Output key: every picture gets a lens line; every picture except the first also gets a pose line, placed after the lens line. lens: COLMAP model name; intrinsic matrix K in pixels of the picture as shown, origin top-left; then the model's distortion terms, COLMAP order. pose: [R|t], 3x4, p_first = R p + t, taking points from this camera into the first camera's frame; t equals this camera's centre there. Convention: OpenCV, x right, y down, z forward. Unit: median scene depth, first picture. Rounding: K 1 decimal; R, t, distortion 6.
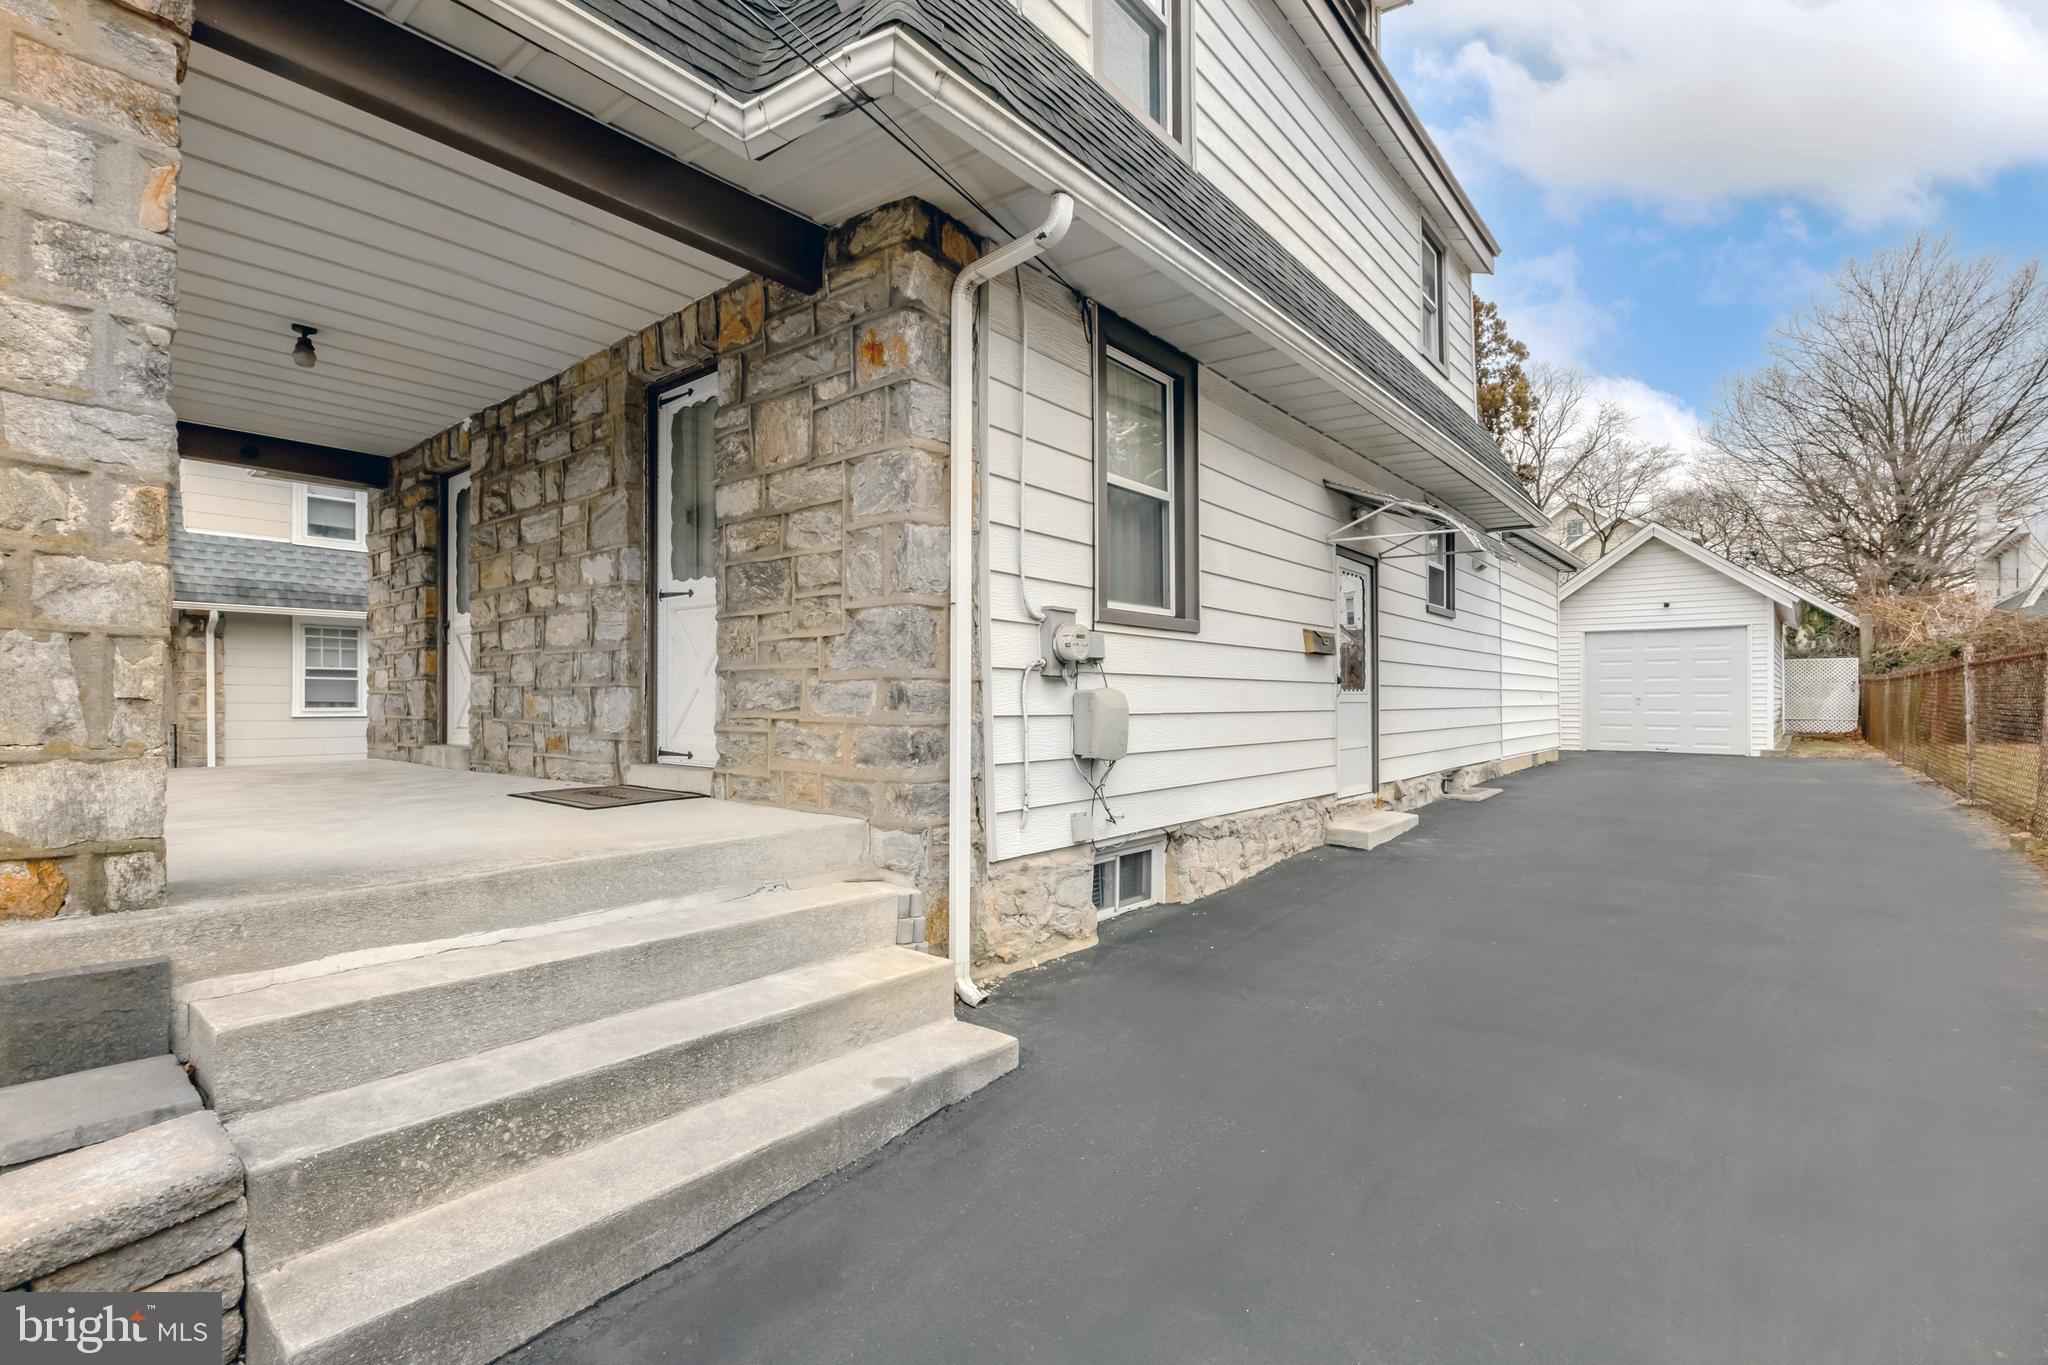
lens RADIAL K [[906.7, 0, 1026.3], [0, 906.7, 710.3], [0, 0, 1]] dist [-0.004177, -0.000276]
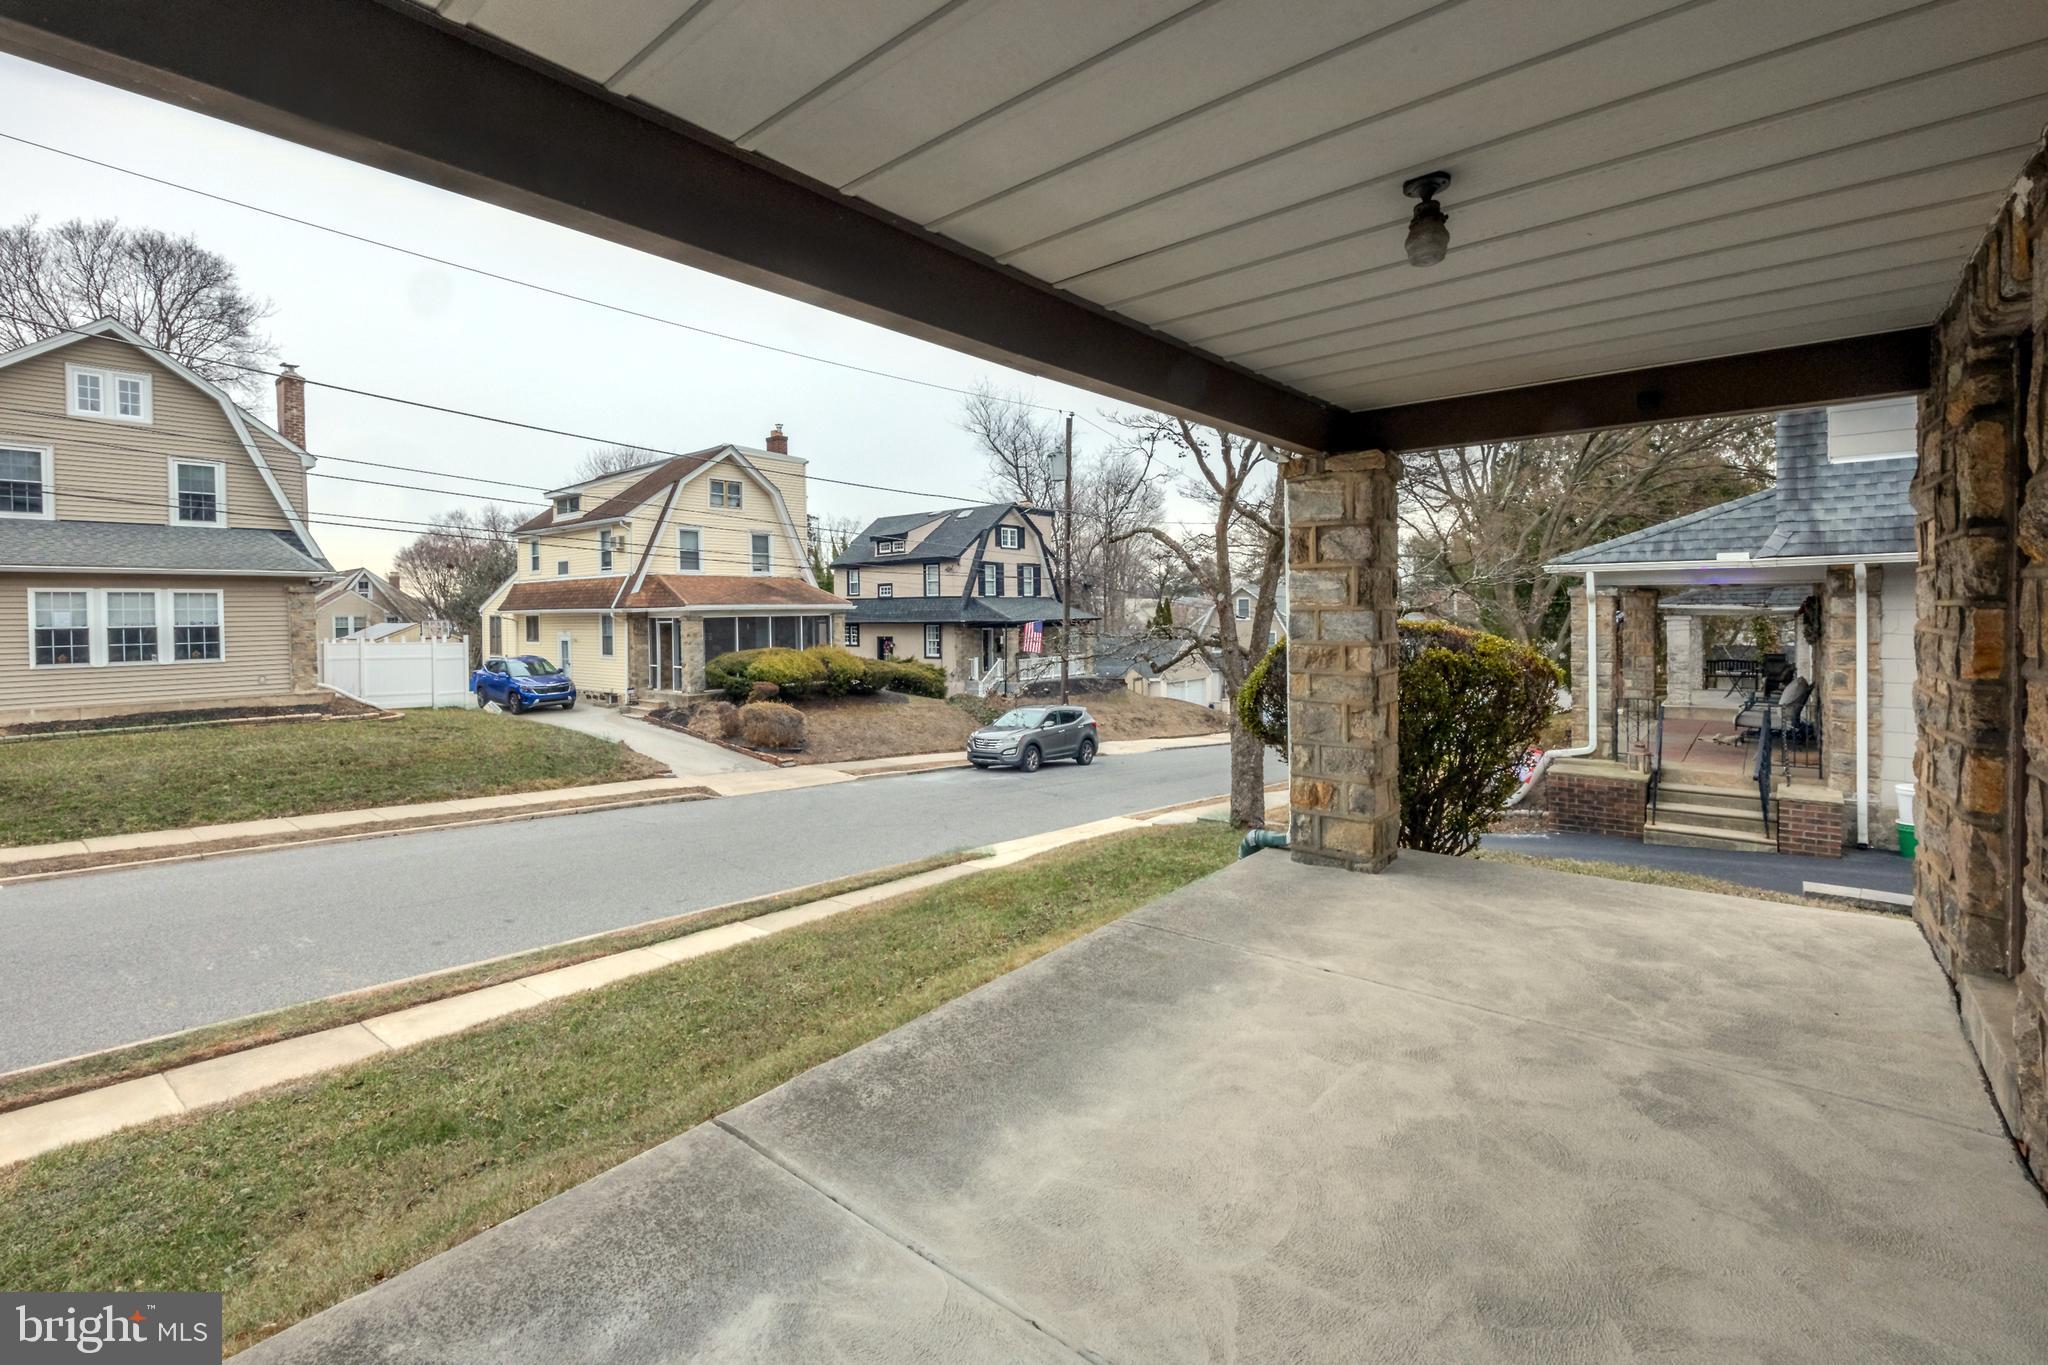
lens RADIAL K [[909.6, 0, 983.4], [0, 909.6, 614.1], [0, 0, 1]] dist [-0.002145, -0.000271]
pose [[-0.032176, 0.006285, -0.999462, -0.113994], [0.001222, 0.999980, 0.006249, -0.072581], [0.999481, -0.001020, -0.032183, 0.285514]]
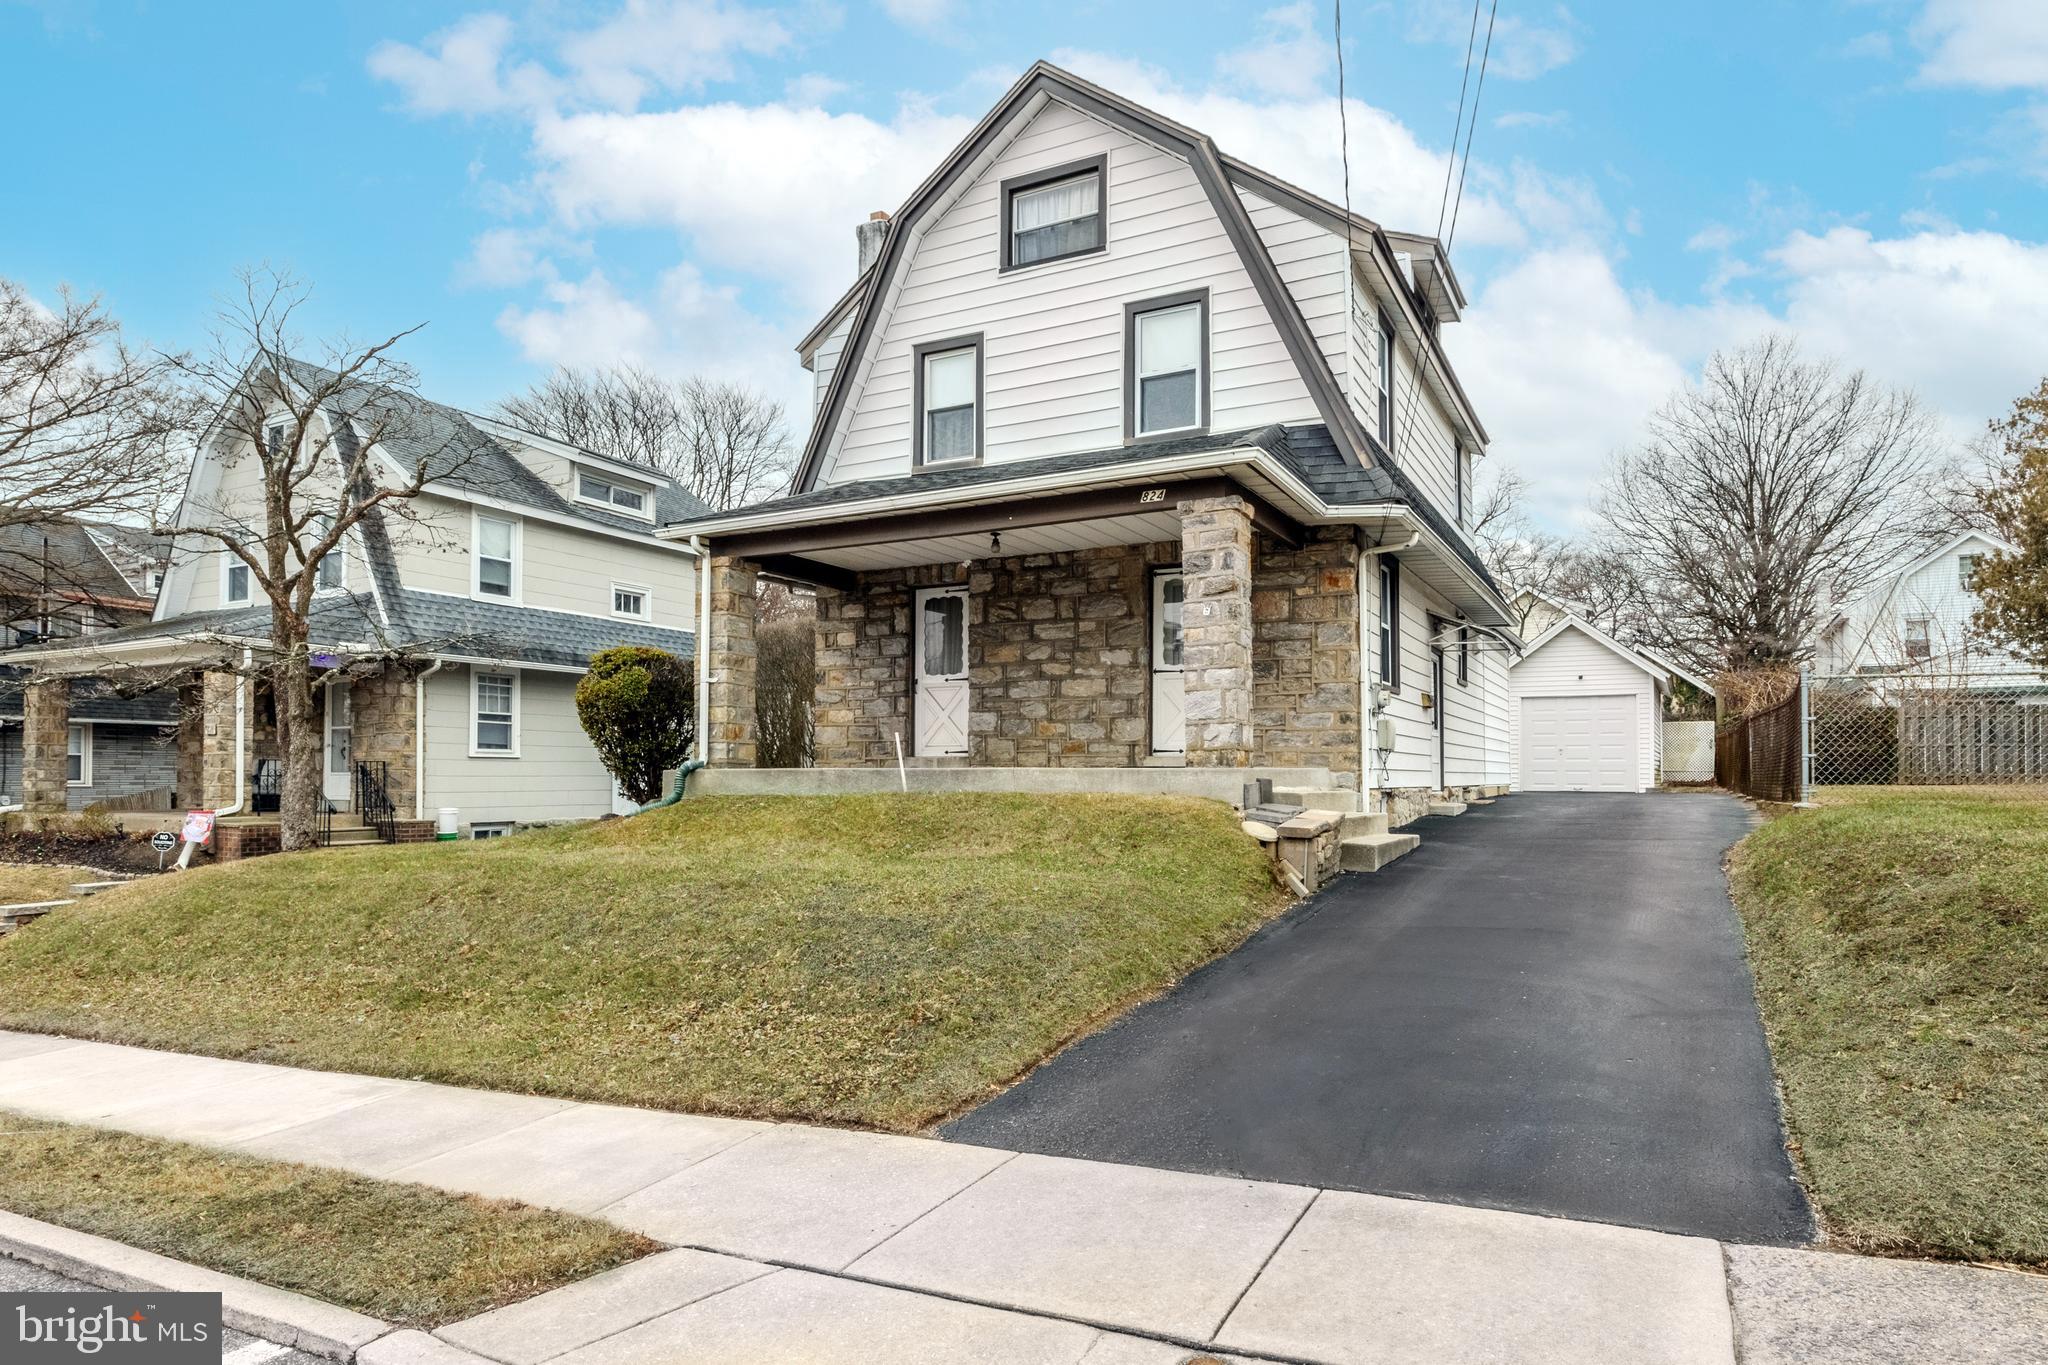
lens RADIAL K [[1147.2, 0, 1024.5], [0, 1147.2, 771.8], [0, 0, 1]] dist [-0.005415, -0.001158]
pose [[0.982786, 0.003148, 0.184721, -0.433770], [-0.000614, 0.999905, -0.013770, 0.047975], [-0.184747, 0.013420, 0.982694, -0.531805]]
